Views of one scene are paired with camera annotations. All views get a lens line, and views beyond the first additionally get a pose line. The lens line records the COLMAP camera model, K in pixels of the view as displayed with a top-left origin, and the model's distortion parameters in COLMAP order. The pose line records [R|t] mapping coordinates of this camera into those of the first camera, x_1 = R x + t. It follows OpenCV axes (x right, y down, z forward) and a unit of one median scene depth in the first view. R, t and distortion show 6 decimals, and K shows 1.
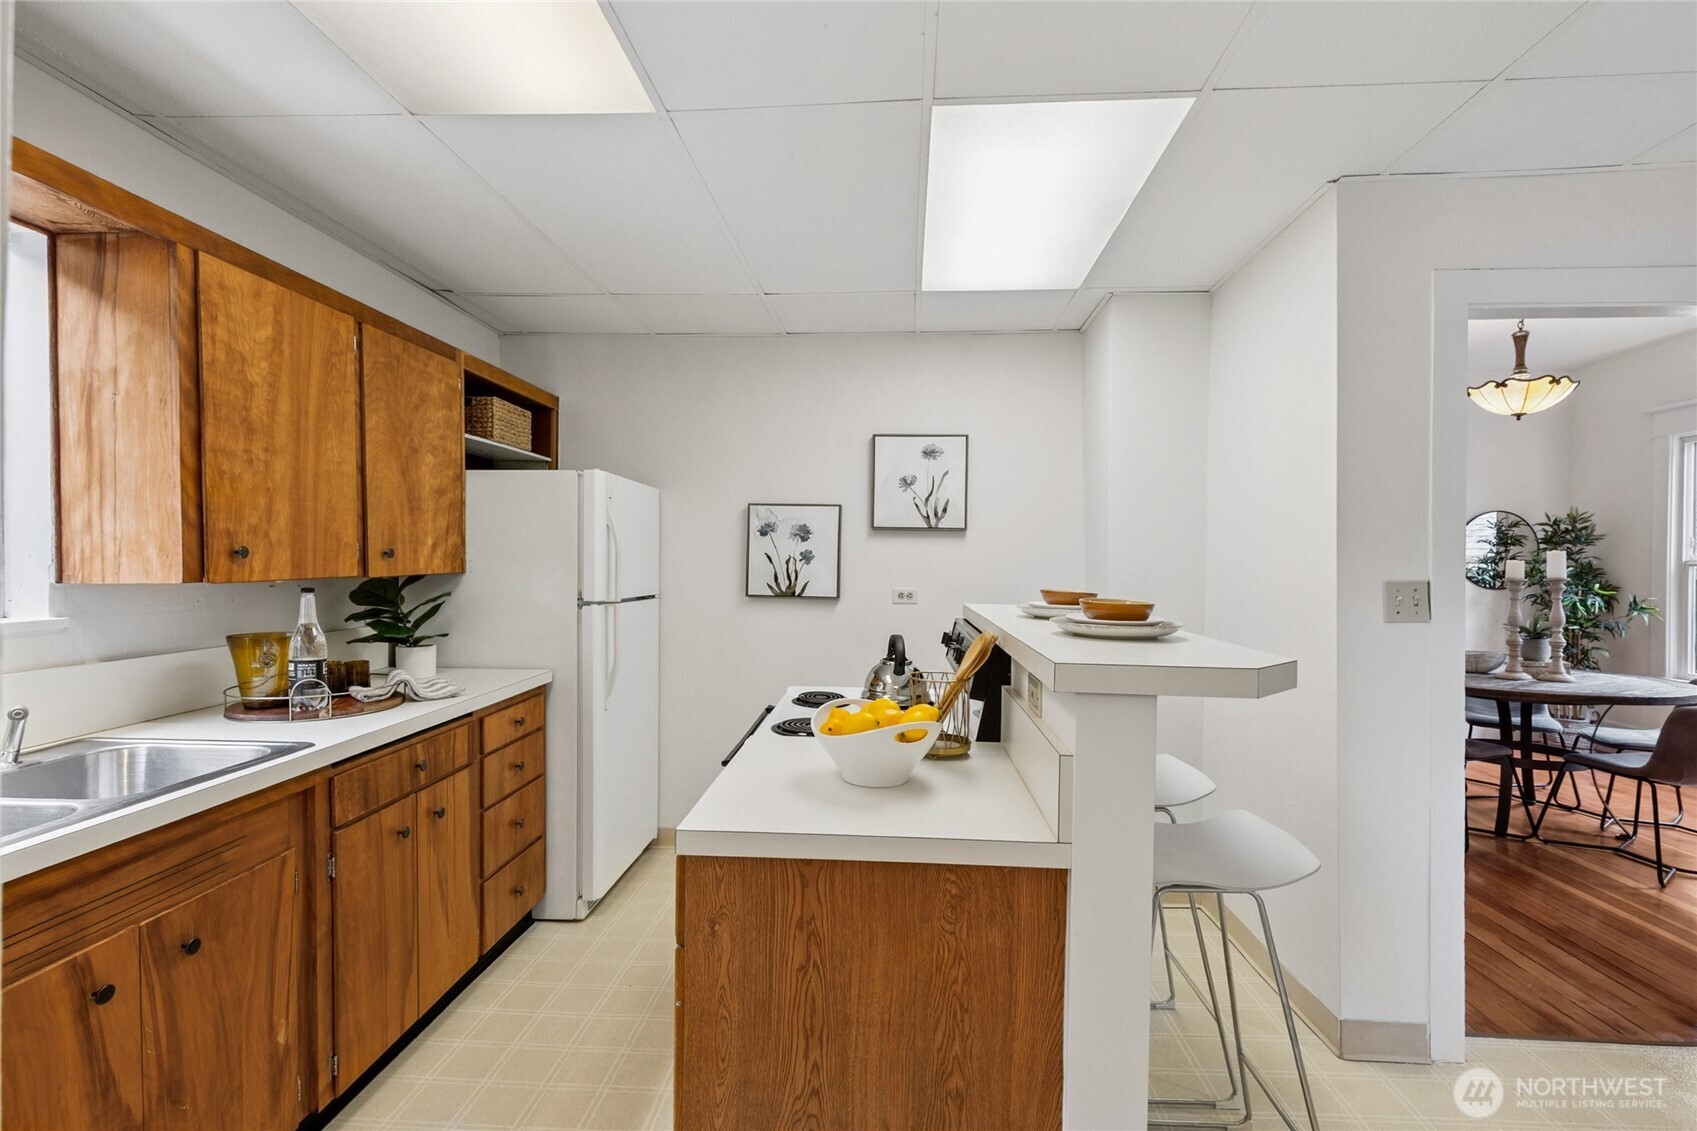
lens RADIAL K [[773.1, 0, 846.3], [0, 773.1, 577.2], [0, 0, 1]] dist [0.002877, 0.000225]
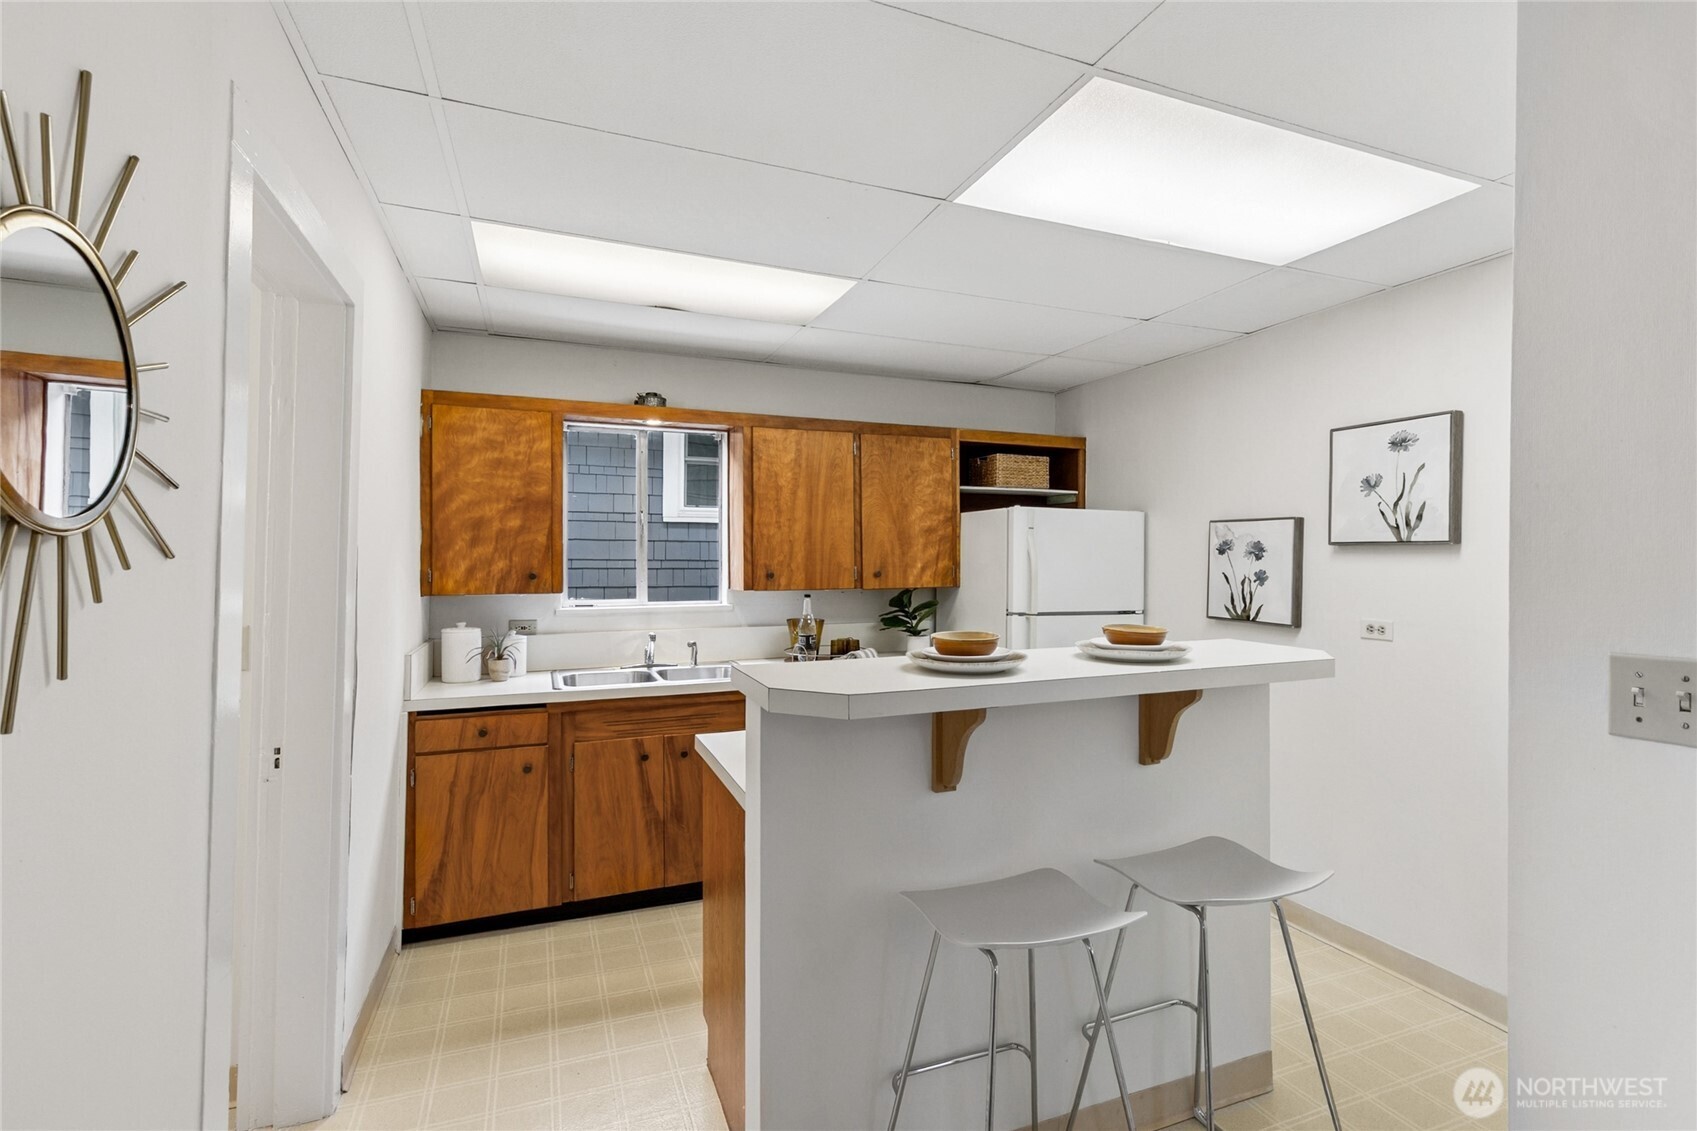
lens RADIAL K [[773.1, 0, 847.9], [0, 773.1, 558.4], [0, 0, 1]] dist [0.002877, 0.000225]
pose [[0.425150, -0.008046, -0.905087, 0.682717], [-0.020025, 0.999632, -0.018293, -0.027534], [0.904901, 0.025901, 0.424832, 0.230395]]
